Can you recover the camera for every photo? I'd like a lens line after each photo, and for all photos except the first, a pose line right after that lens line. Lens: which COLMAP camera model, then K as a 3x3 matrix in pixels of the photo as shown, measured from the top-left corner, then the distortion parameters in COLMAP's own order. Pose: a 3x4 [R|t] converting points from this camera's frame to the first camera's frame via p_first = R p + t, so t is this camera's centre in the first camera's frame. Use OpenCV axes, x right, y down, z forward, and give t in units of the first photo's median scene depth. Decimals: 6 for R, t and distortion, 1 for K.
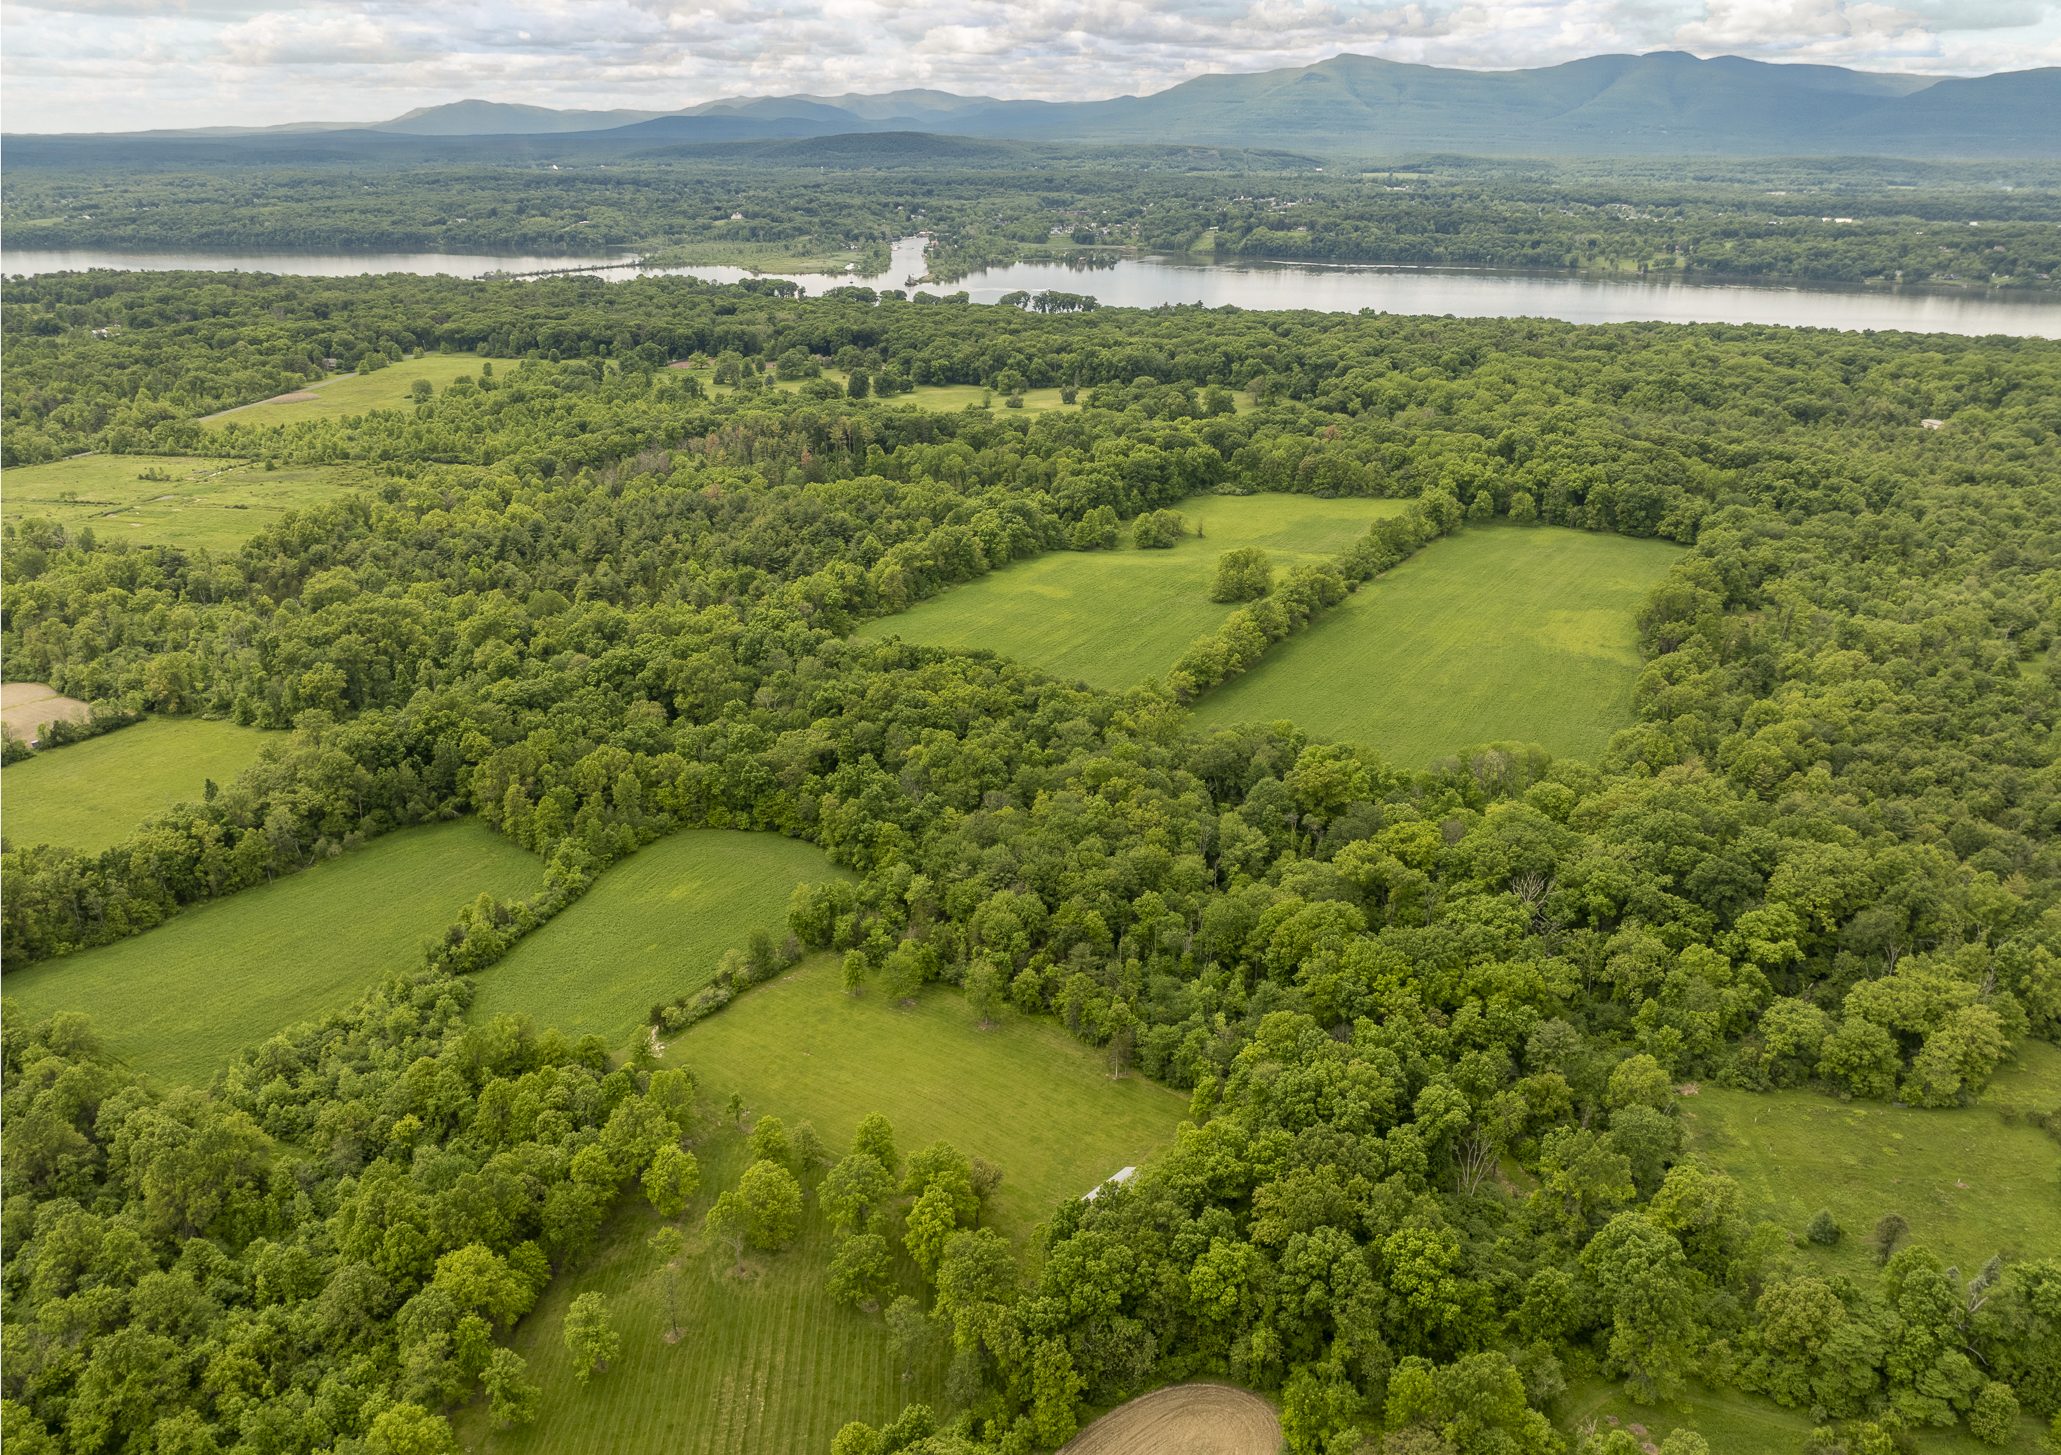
lens RADIAL K [[1438.0, 0, 1025.0], [0, 1438.0, 771.9], [0, 0, 1]] dist [-0.037553, 0.002729]
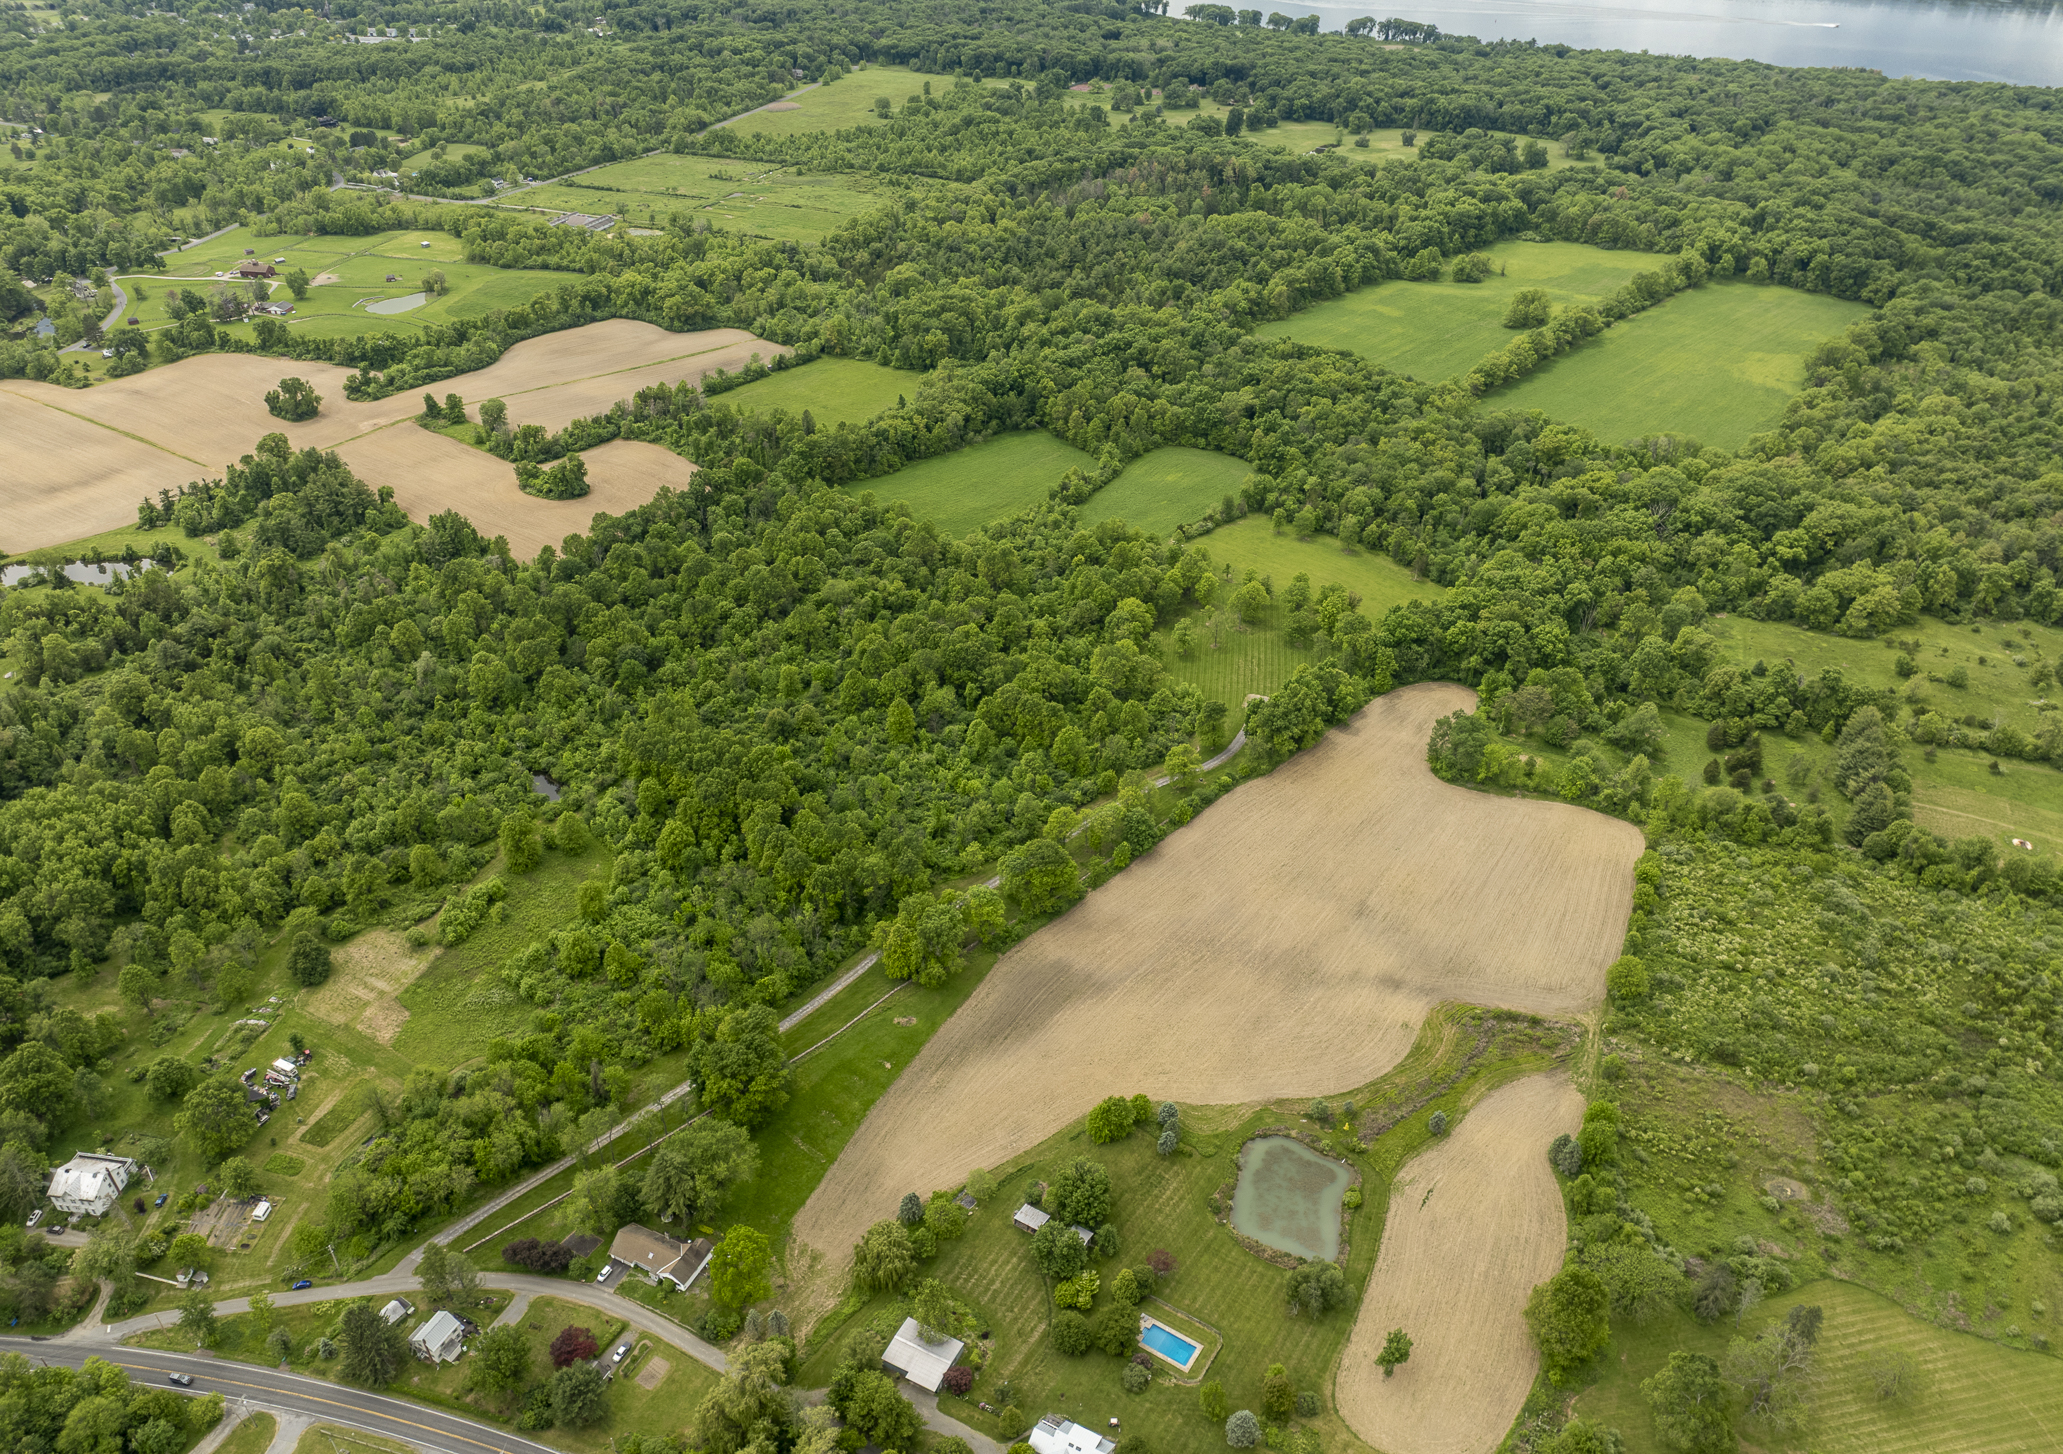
lens RADIAL K [[1439.4, 0, 1039.1], [0, 1439.4, 741.4], [0, 0, 1]] dist [-0.037553, 0.002729]
pose [[0.982065, 0.110866, -0.152502, -0.067167], [-0.080597, 0.978075, 0.192023, 0.053815], [0.170447, -0.176288, 0.969469, -0.586985]]
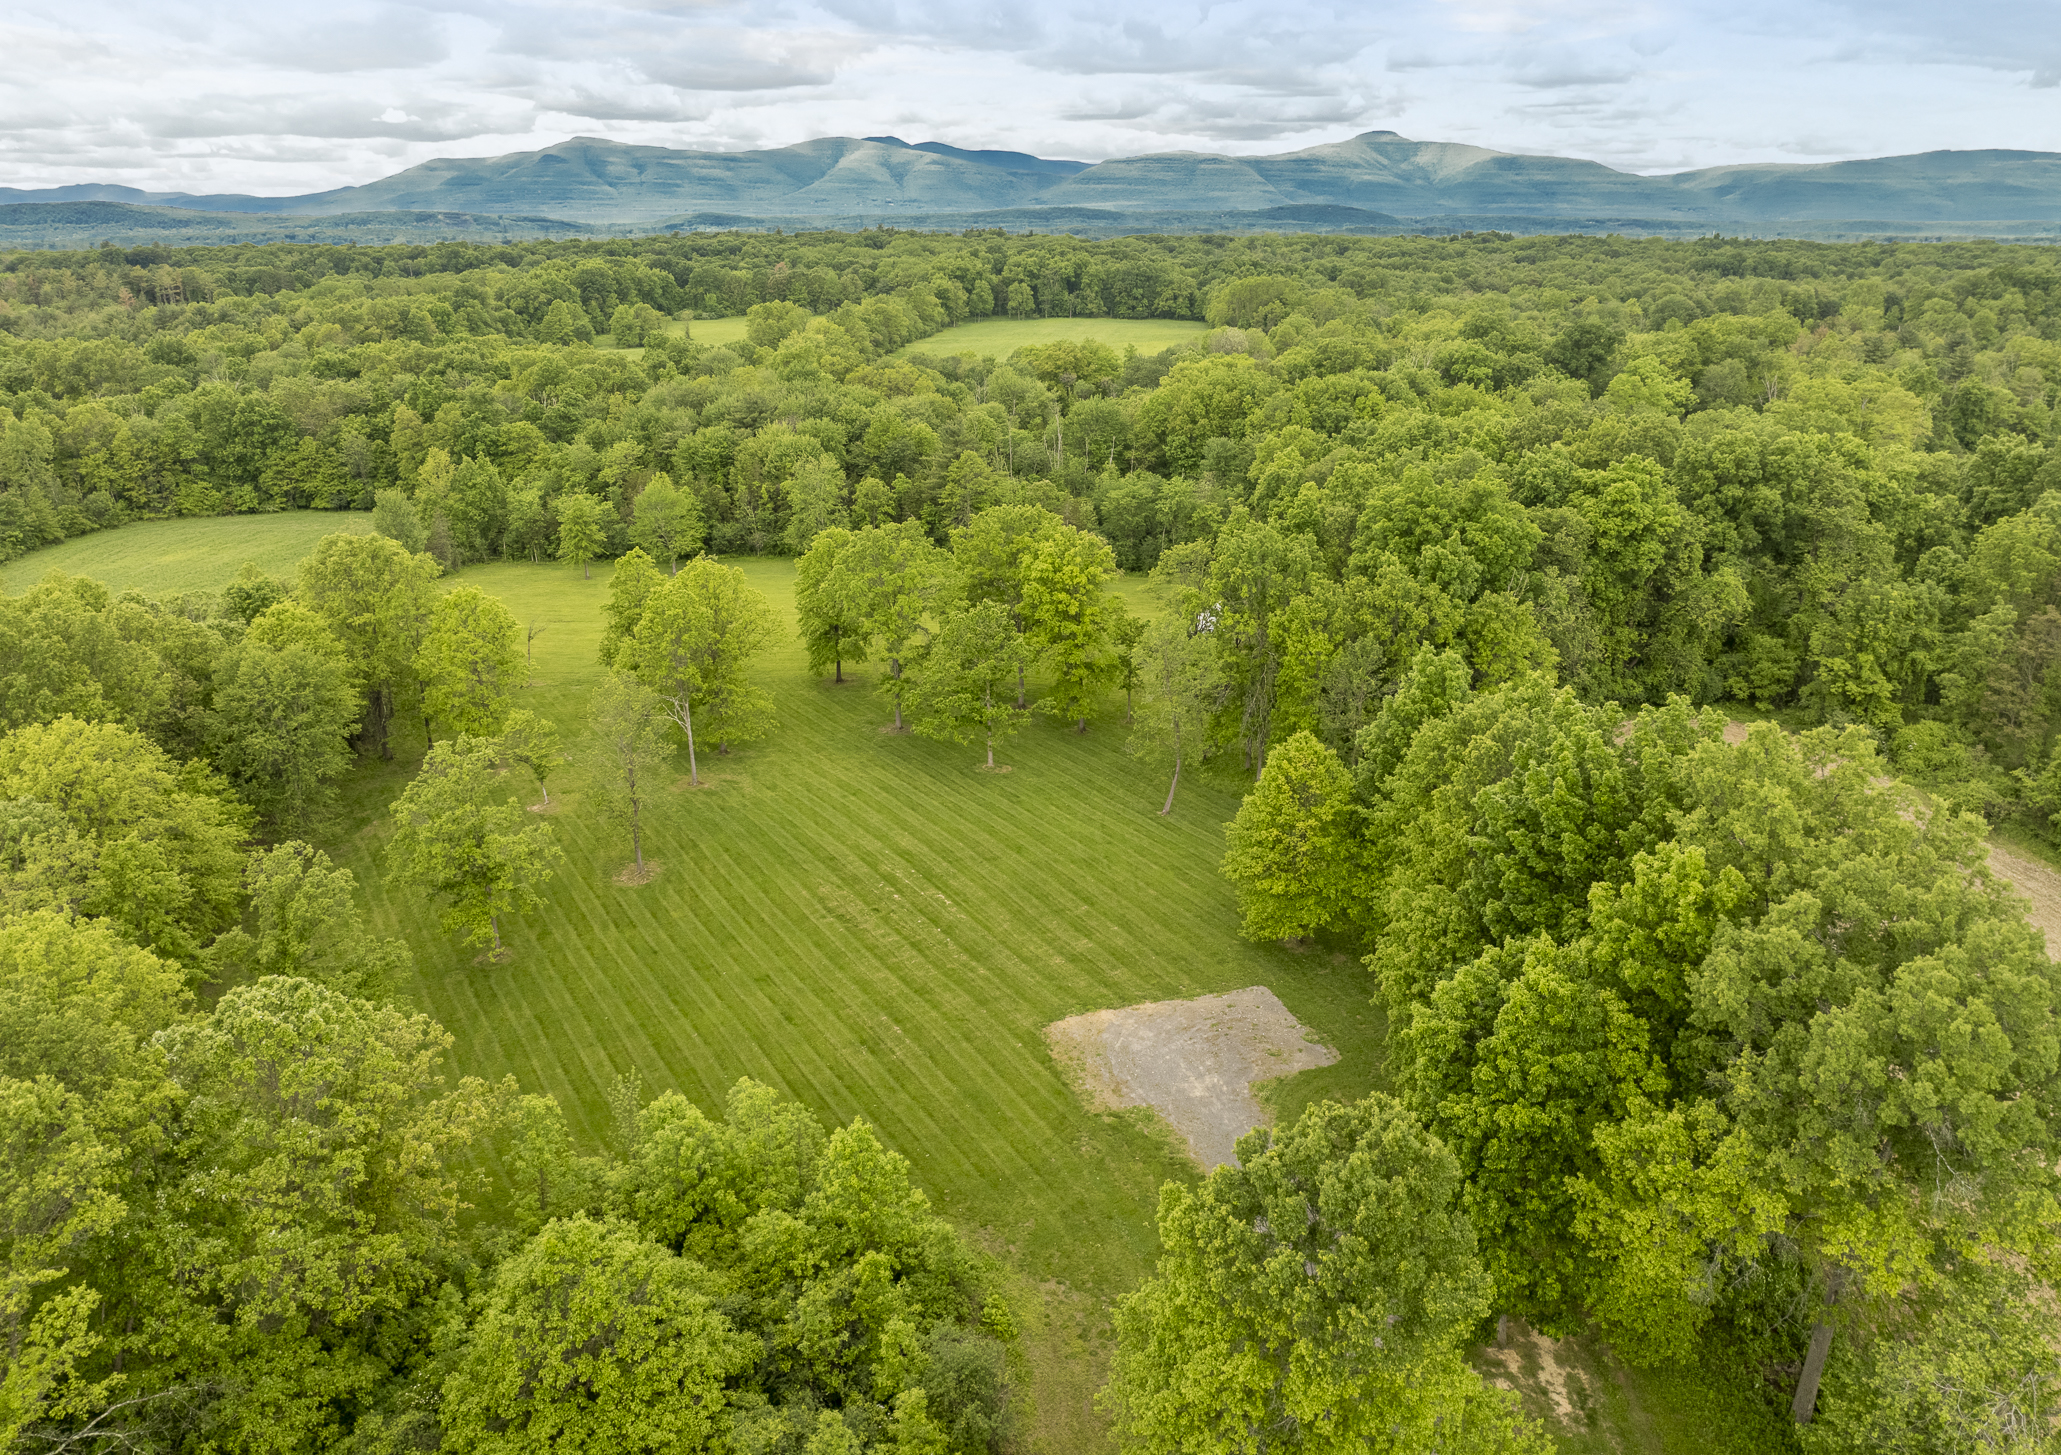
lens RADIAL K [[1438.0, 0, 1019.2], [0, 1438.0, 760.0], [0, 0, 1]] dist [-0.037553, 0.002729]
pose [[0.886684, -0.163661, 0.432442, -0.142876], [0.190812, 0.981427, -0.019813, 0.172382], [-0.421168, 0.100083, 0.901444, 0.246238]]
